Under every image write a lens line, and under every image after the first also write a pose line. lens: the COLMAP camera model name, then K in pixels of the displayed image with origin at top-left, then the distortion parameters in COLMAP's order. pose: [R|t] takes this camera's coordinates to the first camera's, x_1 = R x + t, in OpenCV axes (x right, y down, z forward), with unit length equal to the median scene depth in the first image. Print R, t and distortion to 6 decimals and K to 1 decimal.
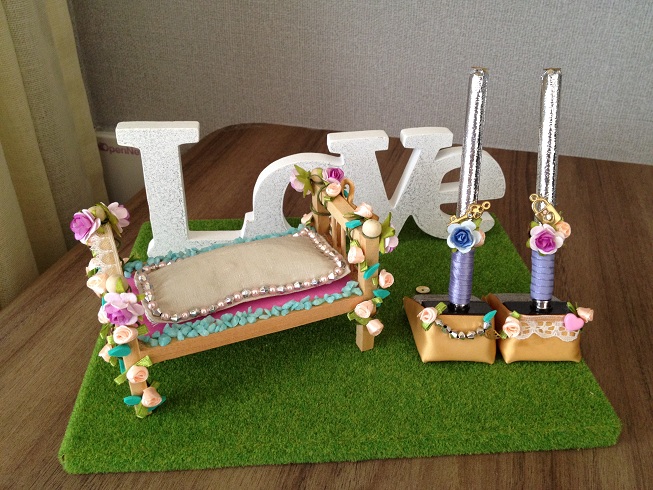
lens RADIAL K [[606.1, 0, 334.8], [0, 606.1, 244.7], [0, 0, 1]] dist [0.127244, -0.257965]
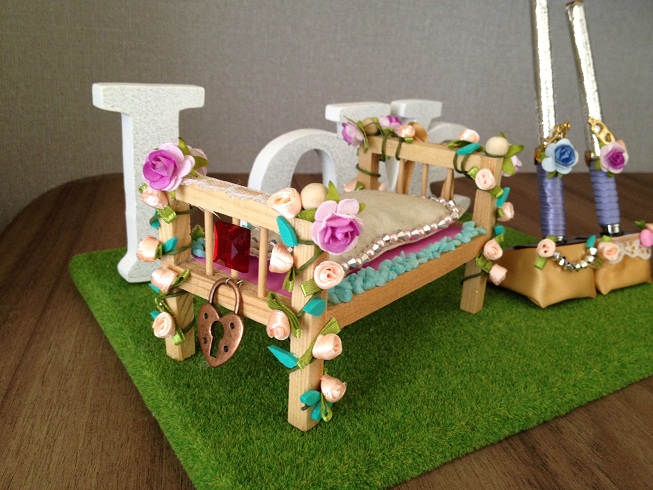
lens RADIAL K [[606.1, 0, 334.8], [0, 606.1, 244.7], [0, 0, 1]] dist [0.127244, -0.257965]
pose [[0.885651, -0.129778, 0.445848, -0.410628], [0.213769, 0.966307, -0.143367, 0.137157], [-0.412220, 0.222282, 0.883553, 0.261881]]
